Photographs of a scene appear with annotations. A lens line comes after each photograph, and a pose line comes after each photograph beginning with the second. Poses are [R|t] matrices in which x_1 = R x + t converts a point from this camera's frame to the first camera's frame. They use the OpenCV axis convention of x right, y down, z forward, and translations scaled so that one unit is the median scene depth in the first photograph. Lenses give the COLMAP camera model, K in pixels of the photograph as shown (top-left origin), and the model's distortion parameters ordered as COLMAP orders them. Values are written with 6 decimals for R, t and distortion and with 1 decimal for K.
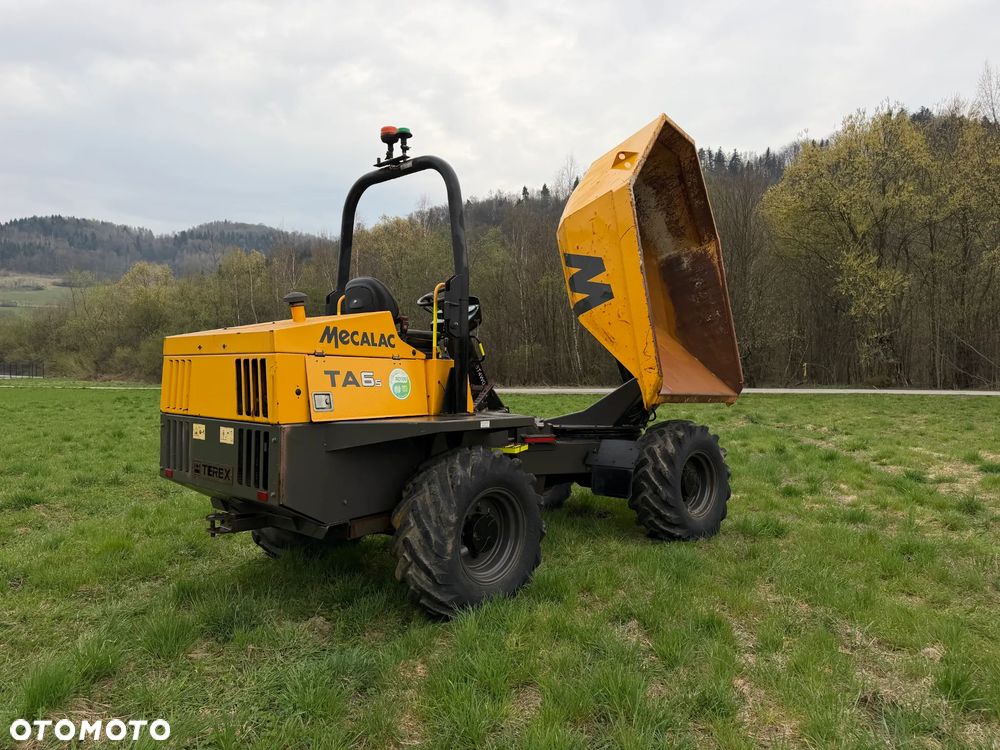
lens RADIAL K [[706.4, 0, 500.0], [0, 706.4, 375.0], [0, 0, 1]] dist [0.001694, -0.028169]
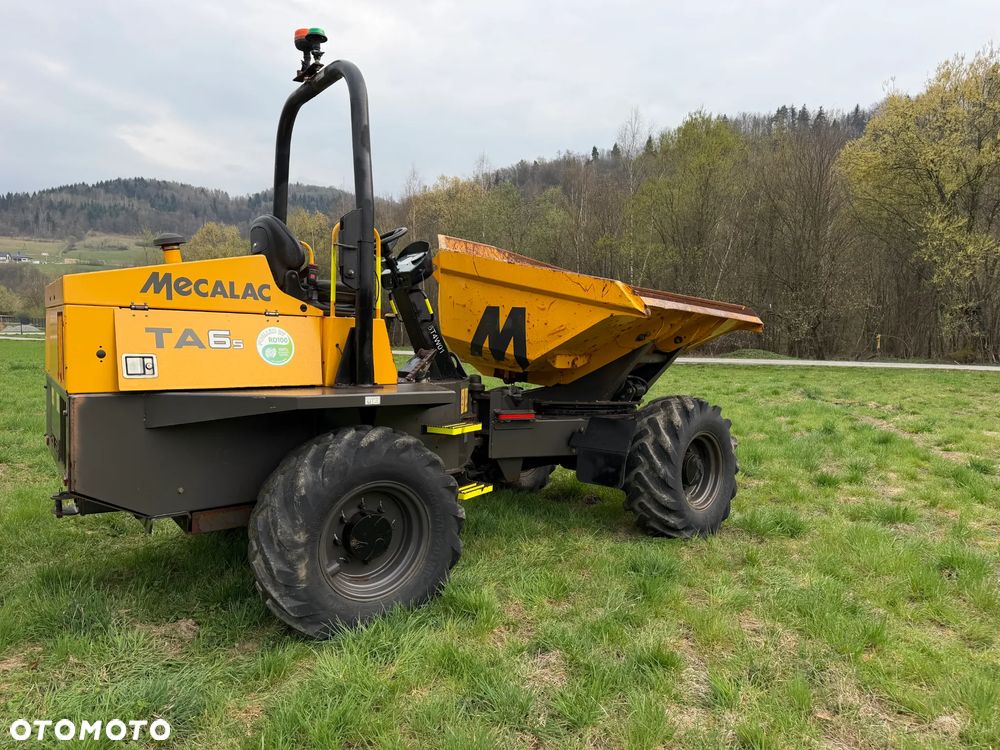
lens RADIAL K [[706.2, 0, 495.6], [0, 706.2, 380.1], [0, 0, 1]] dist [-0.006178, -0.006000]
pose [[0.994944, 0.026621, -0.096835, 0.068389], [-0.021053, 0.998090, 0.058071, -0.000422], [0.098196, -0.055739, 0.993605, 0.079014]]
